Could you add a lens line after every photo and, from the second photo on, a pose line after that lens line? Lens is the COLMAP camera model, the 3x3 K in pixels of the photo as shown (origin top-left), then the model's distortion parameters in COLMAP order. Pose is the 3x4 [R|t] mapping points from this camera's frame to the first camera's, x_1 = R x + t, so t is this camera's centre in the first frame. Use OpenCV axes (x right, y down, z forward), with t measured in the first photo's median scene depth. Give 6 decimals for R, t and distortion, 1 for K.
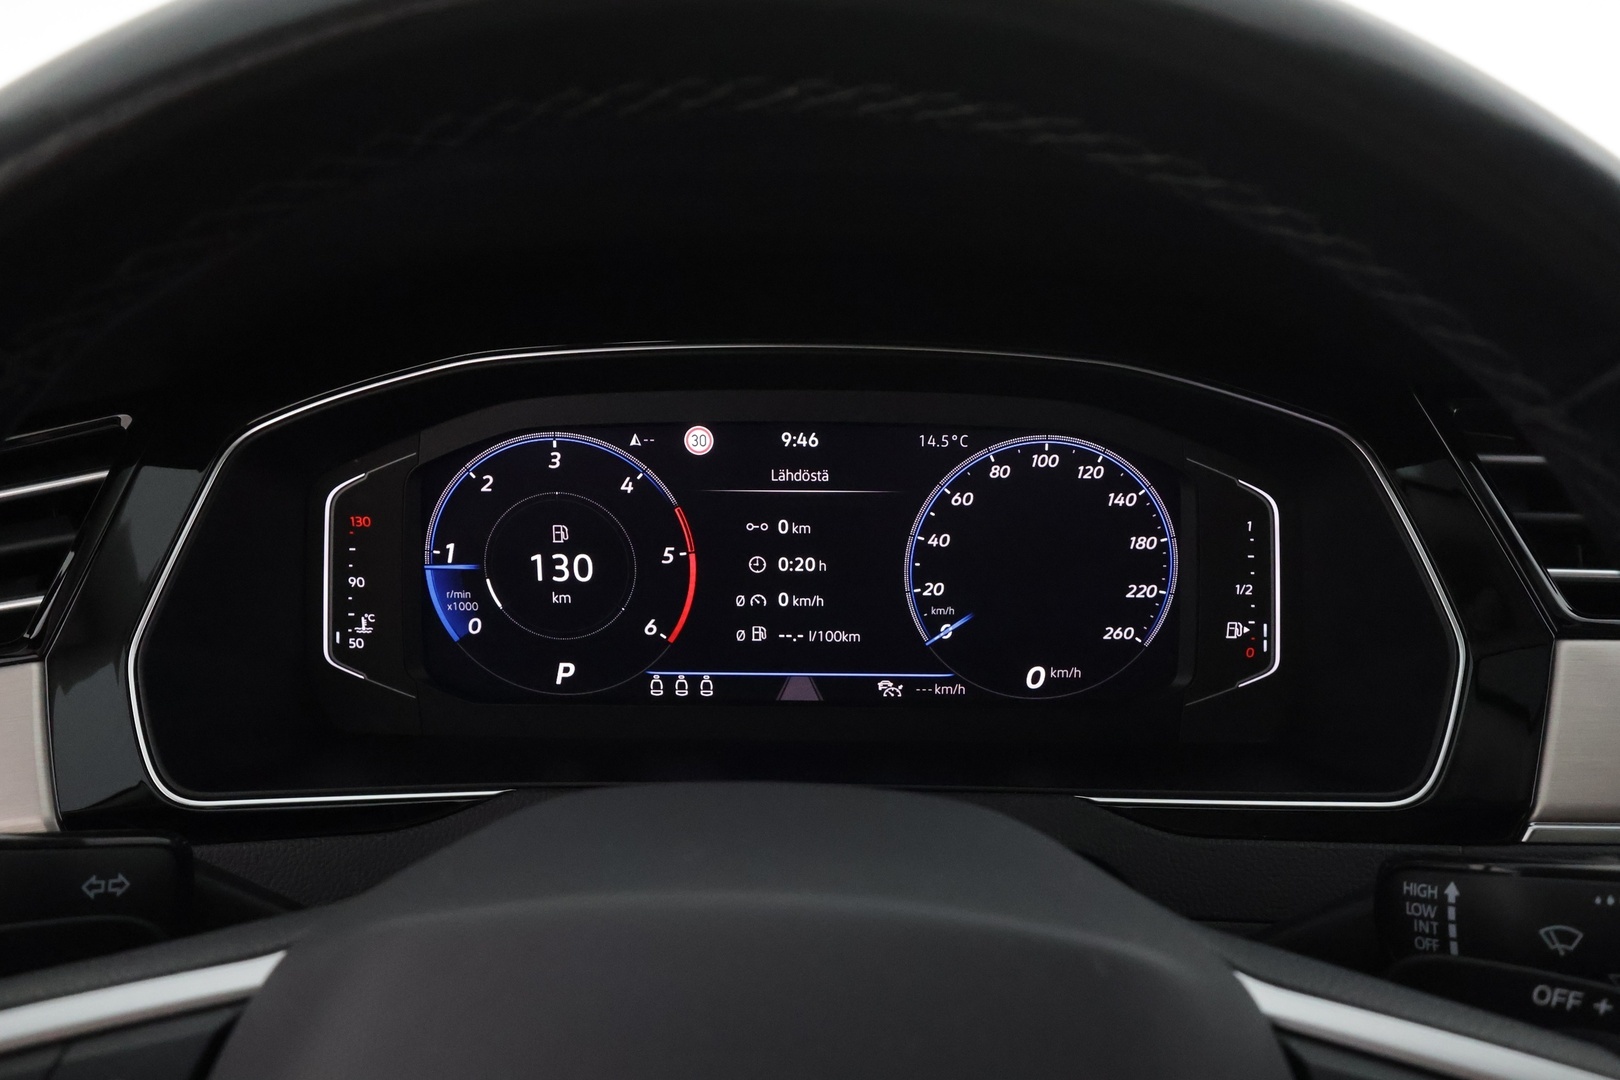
lens RADIAL K [[1279.7, 0, 813.4], [0, 1279.7, 544.9], [0, 0, 1]] dist [-0.003085, 0.011785]
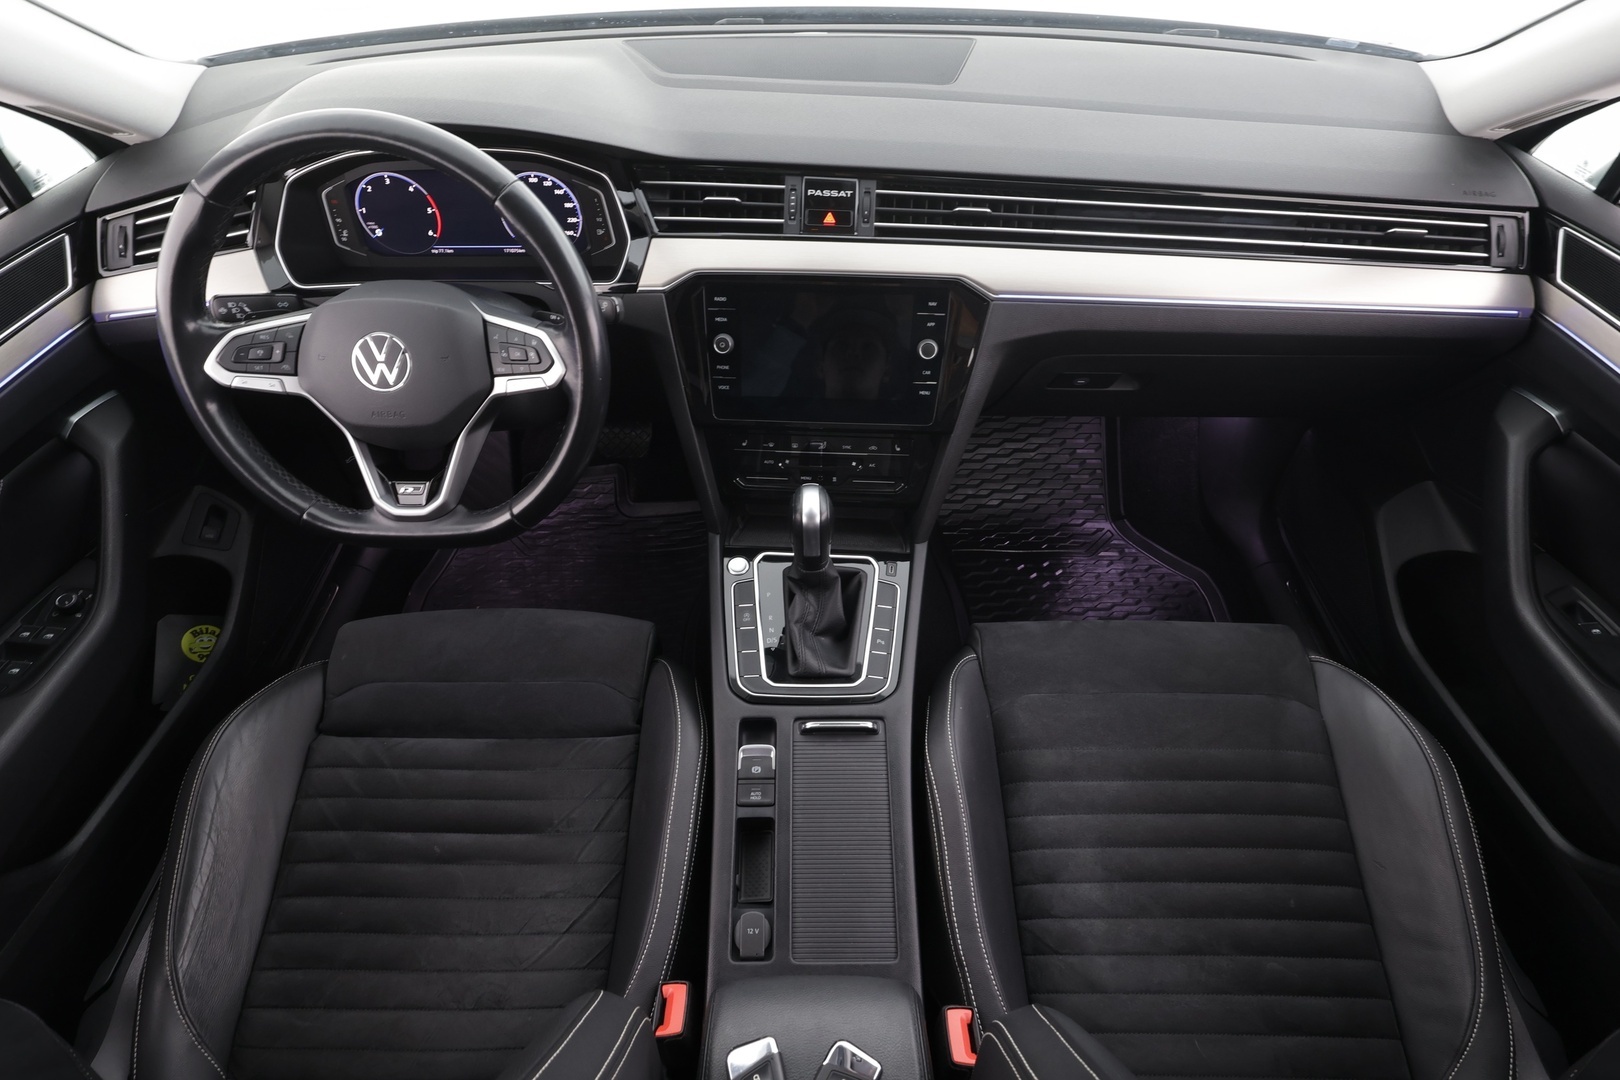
lens RADIAL K [[835.9, 0, 809.3], [0, 835.9, 534.4], [0, 0, 1]] dist [-0.001086, 0.000506]
pose [[0.999806, -0.017238, 0.009484, 0.858028], [0.010862, 0.885536, 0.464444, -0.249874], [-0.016405, -0.464251, 0.885552, -1.370130]]
